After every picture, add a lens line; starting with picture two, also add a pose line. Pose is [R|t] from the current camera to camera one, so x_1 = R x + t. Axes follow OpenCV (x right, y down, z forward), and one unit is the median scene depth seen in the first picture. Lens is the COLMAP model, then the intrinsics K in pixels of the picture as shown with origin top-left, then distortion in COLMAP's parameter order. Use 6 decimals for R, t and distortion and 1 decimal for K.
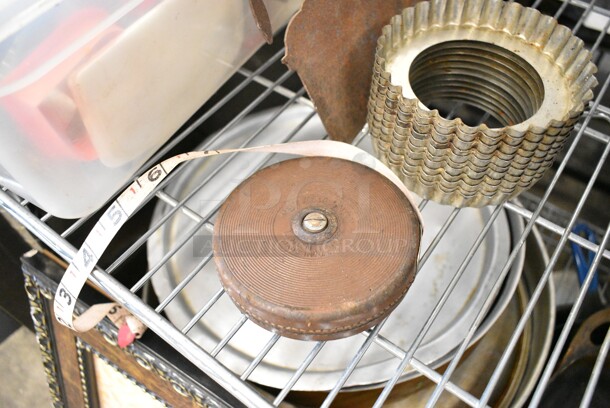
lens RADIAL K [[503.5, 0, 305.0], [0, 503.5, 204.0], [0, 0, 1]] dist [-0.026652, 0.002428]
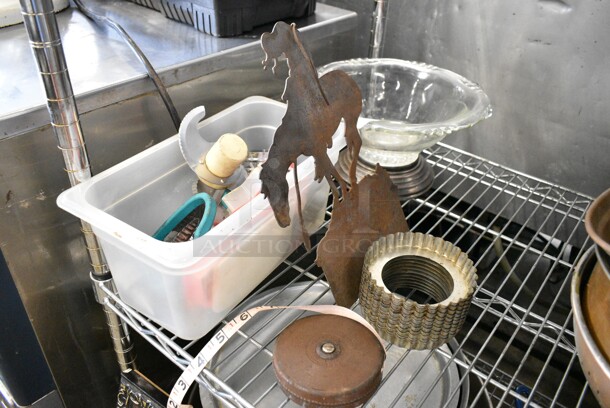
lens RADIAL K [[503.5, 0, 305.0], [0, 503.5, 204.0], [0, 0, 1]] dist [-0.026652, 0.002428]
pose [[0.997558, 0.069147, -0.009810, -0.072969], [-0.068468, 0.940562, -0.332649, 0.135468], [-0.013775, 0.332509, 0.943000, -0.804944]]
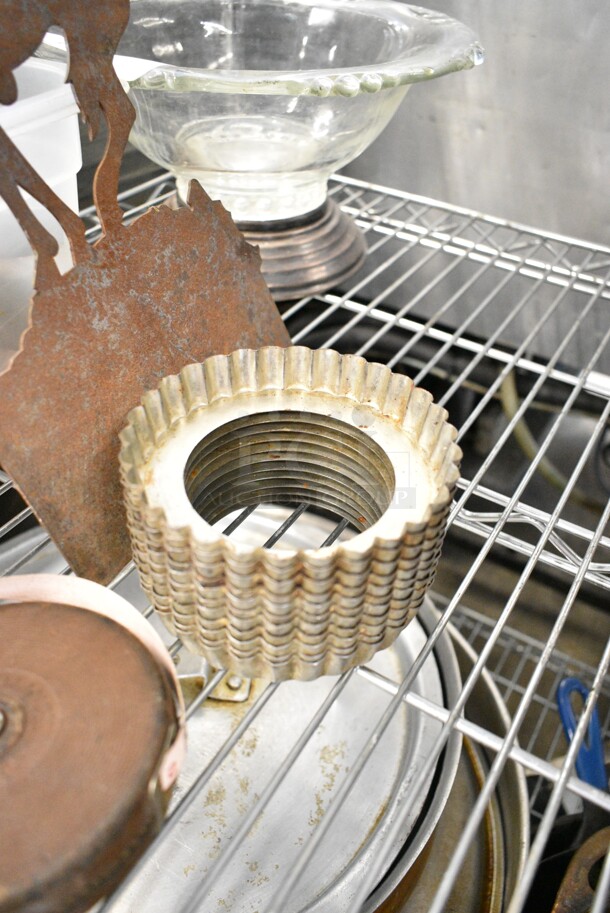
lens RADIAL K [[753.7, 0, 305.0], [0, 753.7, 456.5], [0, 0, 1]] dist [-0.026652, 0.002428]
pose [[0.995302, -0.010355, 0.096260, 0.255691], [0.033491, 0.969703, -0.241980, -0.034721], [-0.090838, 0.244067, 0.965495, 0.073804]]
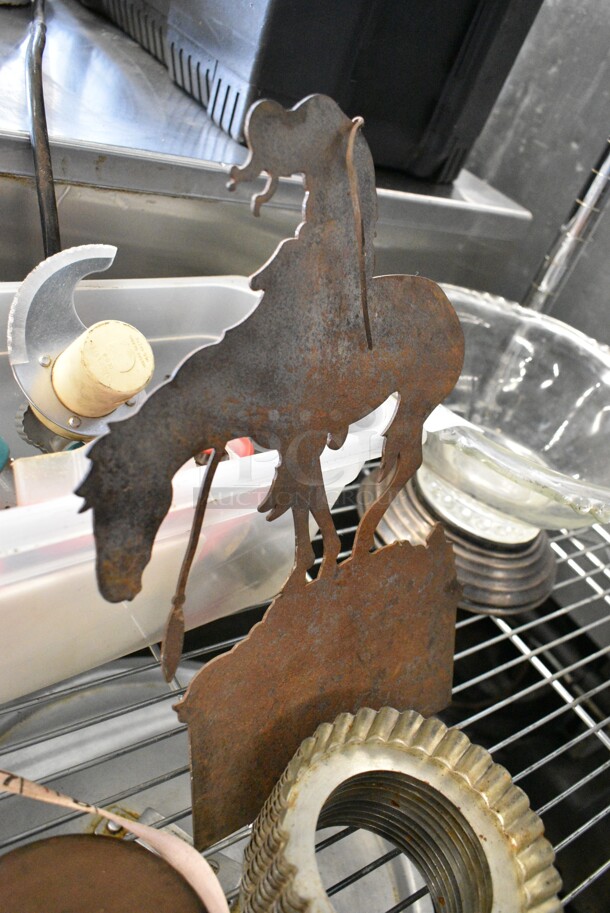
lens RADIAL K [[753.7, 0, 305.0], [0, 753.7, 456.5], [0, 0, 1]] dist [-0.026652, 0.002428]
pose [[0.888270, 0.449048, -0.096604, 0.062242], [-0.452554, 0.819632, -0.351282, -0.264393], [-0.078563, 0.355752, 0.931272, -0.150909]]
